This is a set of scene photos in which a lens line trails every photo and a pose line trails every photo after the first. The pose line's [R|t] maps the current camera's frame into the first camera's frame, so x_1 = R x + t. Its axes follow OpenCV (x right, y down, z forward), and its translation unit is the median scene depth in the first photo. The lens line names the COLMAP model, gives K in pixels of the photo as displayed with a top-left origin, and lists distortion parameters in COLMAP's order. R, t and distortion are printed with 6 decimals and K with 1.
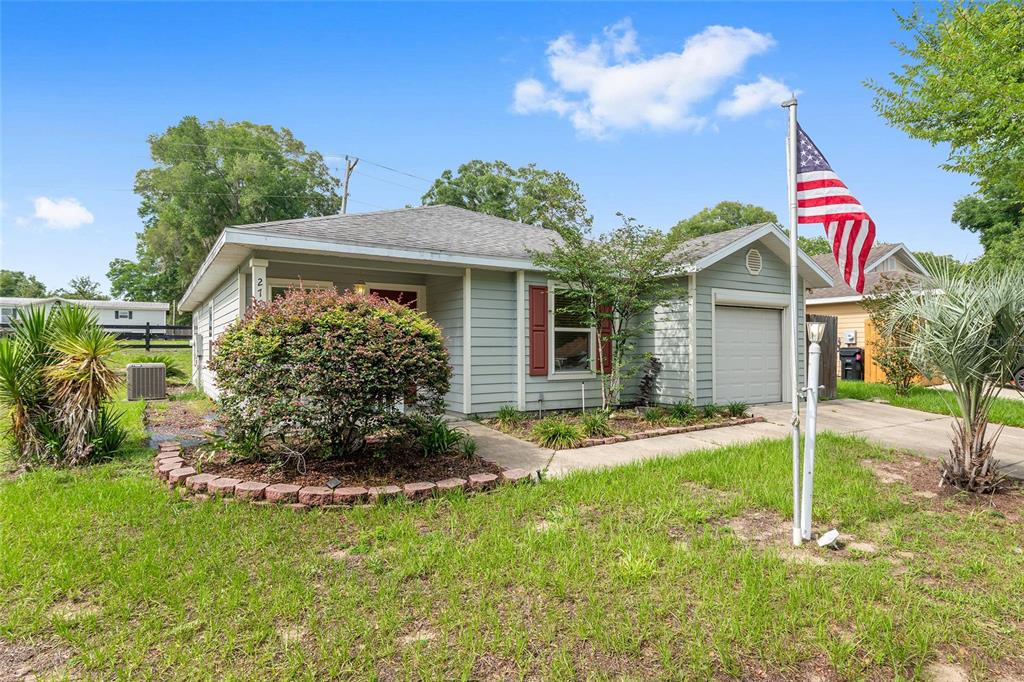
lens RADIAL K [[568.5, 0, 512.2], [0, 568.5, 340.1], [0, 0, 1]] dist [0.003096, 0.000398]
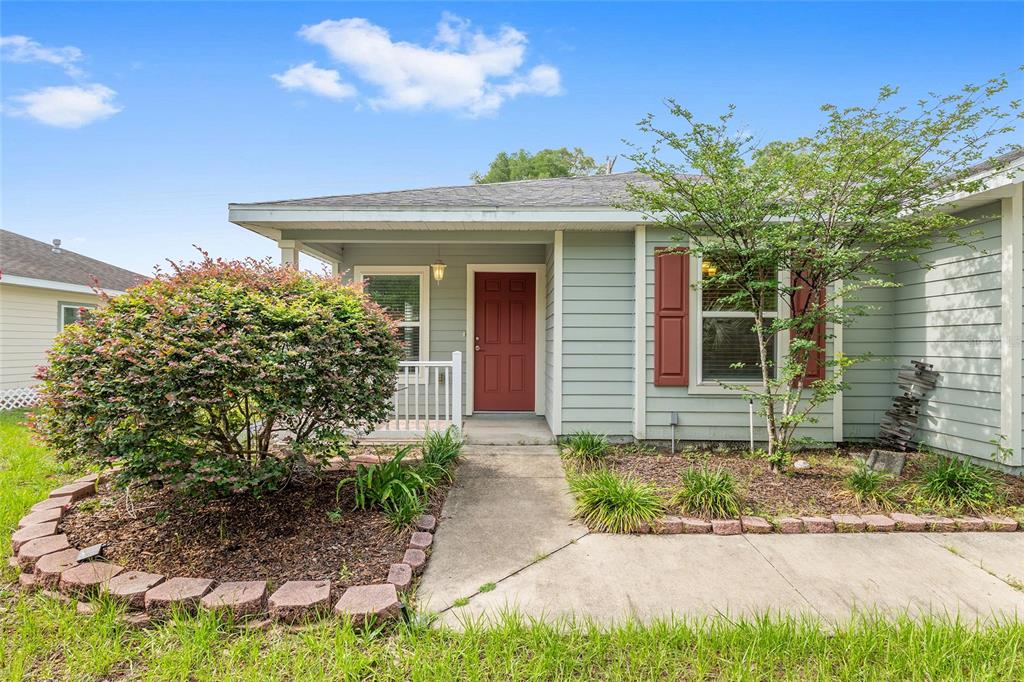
lens RADIAL K [[498.2, 0, 510.4], [0, 498.2, 339.1], [0, 0, 1]] dist [-0.000112, -0.000224]
pose [[0.828471, 0.002016, -0.560028, 0.209769], [0.002927, 0.999964, 0.007929, 0.003863], [0.560024, -0.008208, 0.828436, 0.422894]]
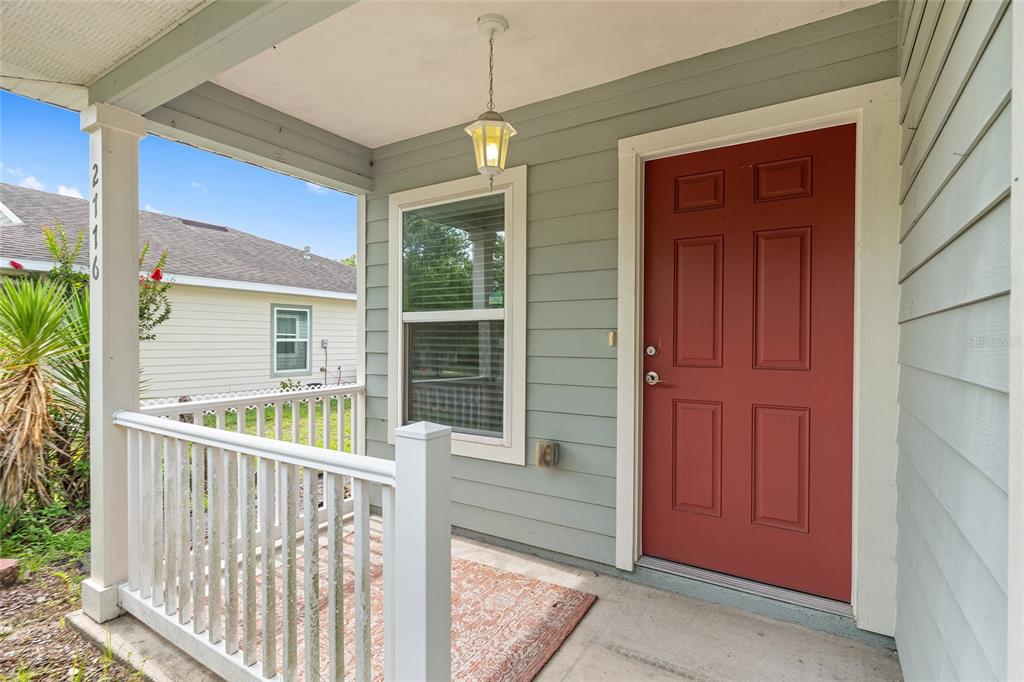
lens RADIAL K [[498.2, 0, 510.4], [0, 498.2, 339.1], [0, 0, 1]] dist [-0.000112, -0.000224]
pose [[0.398986, 0.004696, -0.916945, 0.014350], [0.011599, 0.999881, 0.010168, 0.000273], [0.916884, -0.014693, 0.398884, 0.750844]]
